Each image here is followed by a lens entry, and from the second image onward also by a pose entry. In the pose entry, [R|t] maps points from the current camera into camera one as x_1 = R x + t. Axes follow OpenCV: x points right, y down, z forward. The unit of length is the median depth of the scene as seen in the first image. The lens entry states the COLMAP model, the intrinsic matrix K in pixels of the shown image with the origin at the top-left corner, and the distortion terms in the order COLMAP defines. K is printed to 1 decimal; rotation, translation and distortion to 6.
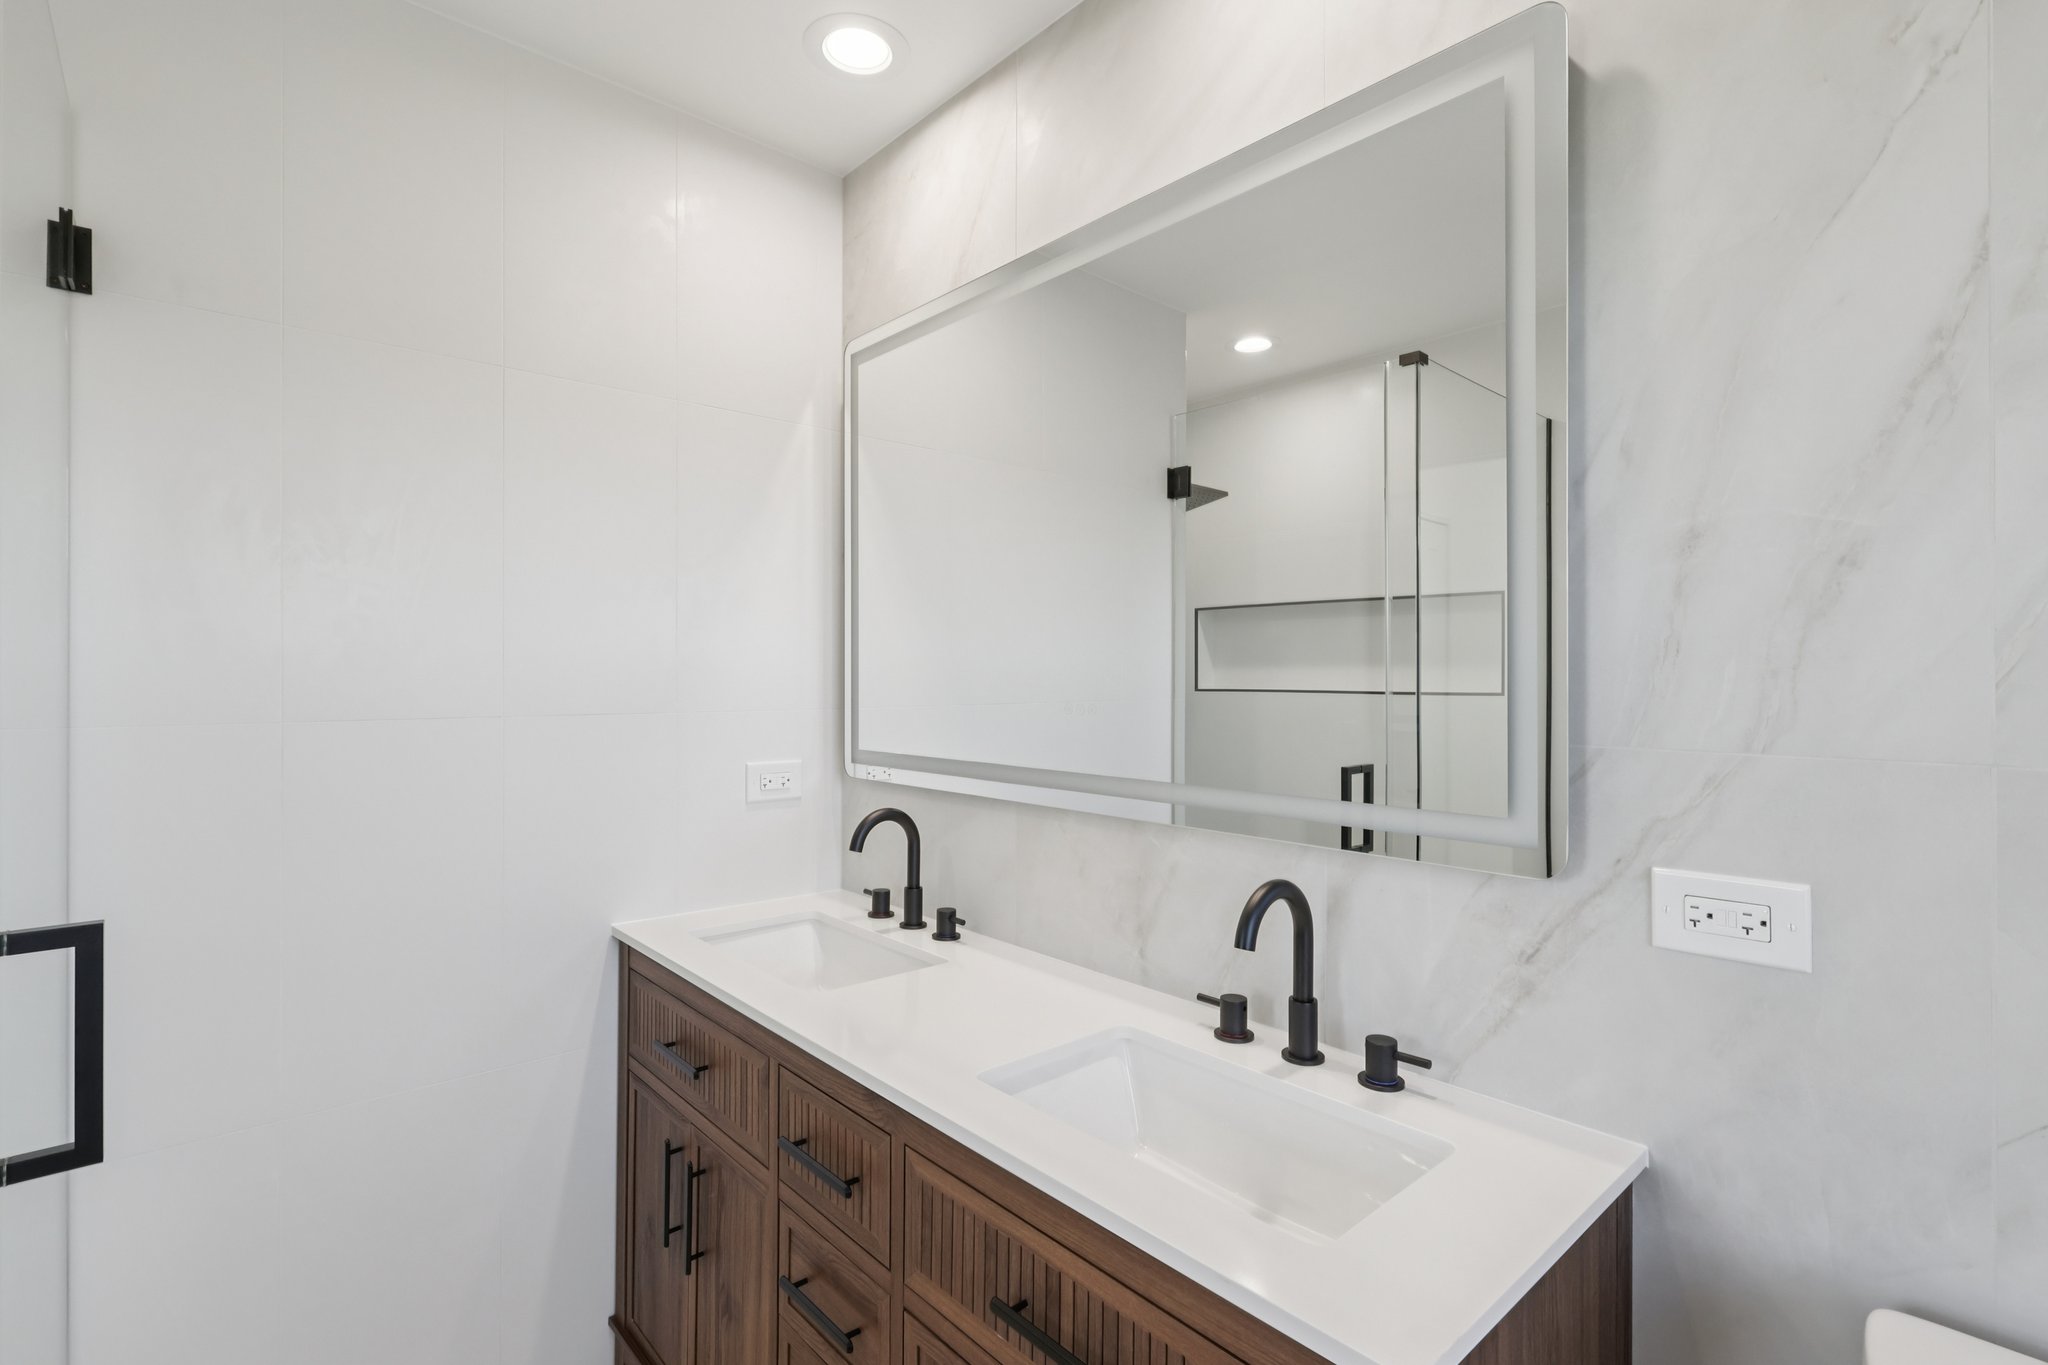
lens RADIAL K [[951.3, 0, 1025.3], [0, 951.3, 676.3], [0, 0, 1]] dist [-0.001178, 0.000833]
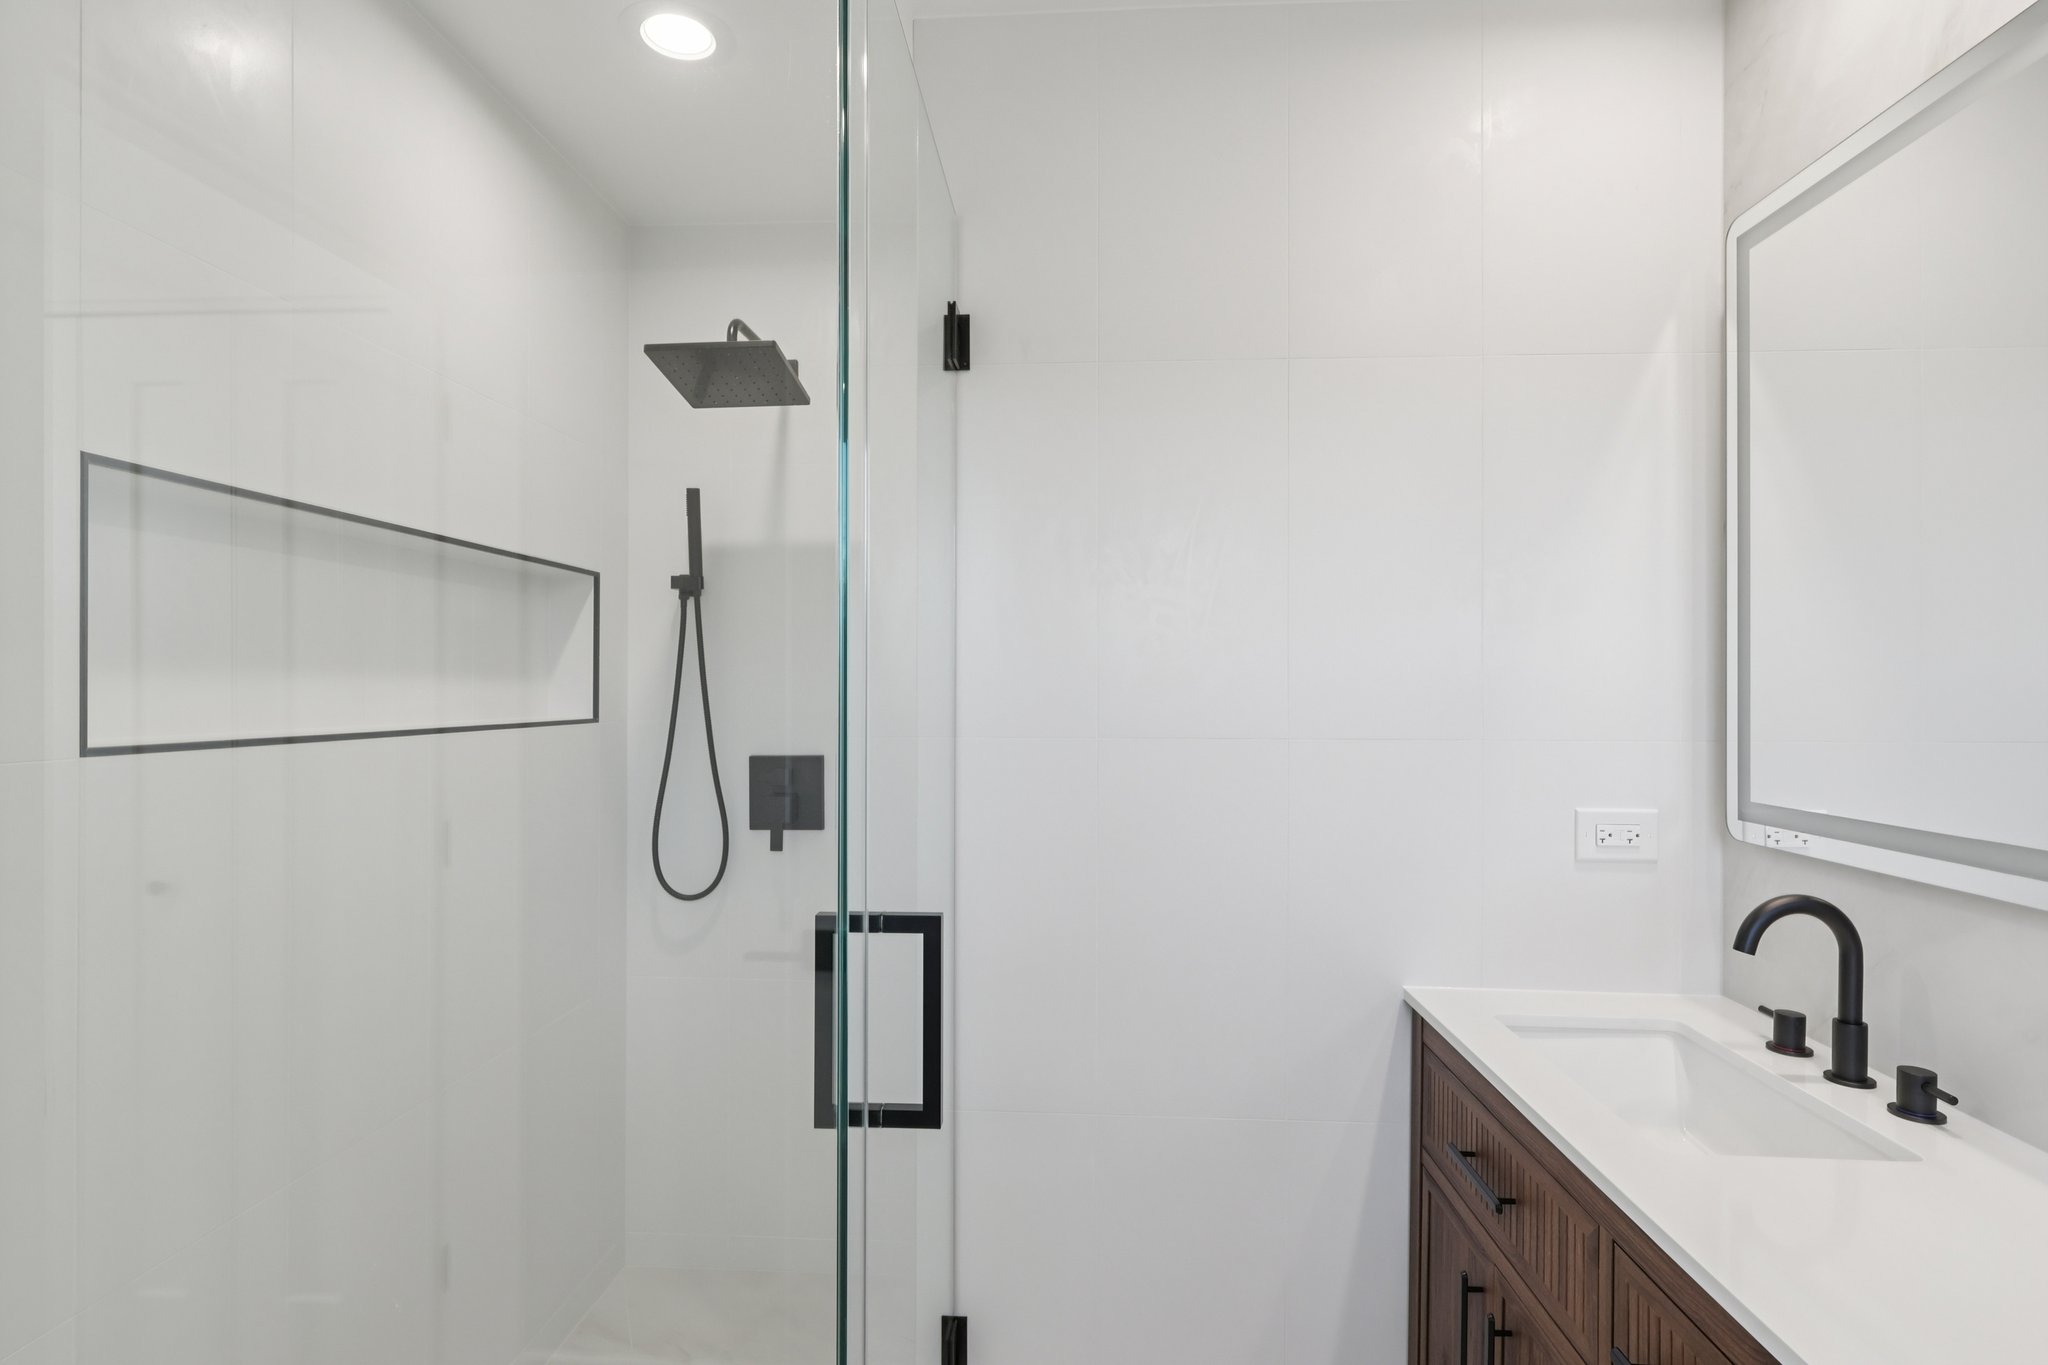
lens RADIAL K [[1051.3, 0, 1024.1], [0, 1051.3, 690.2], [0, 0, 1]] dist [-0.003707, 0.000658]
pose [[0.710038, -0.000563, -0.704164, -0.019900], [-0.002399, 0.999992, -0.003219, -0.001237], [0.704160, 0.003975, 0.710031, 0.135488]]
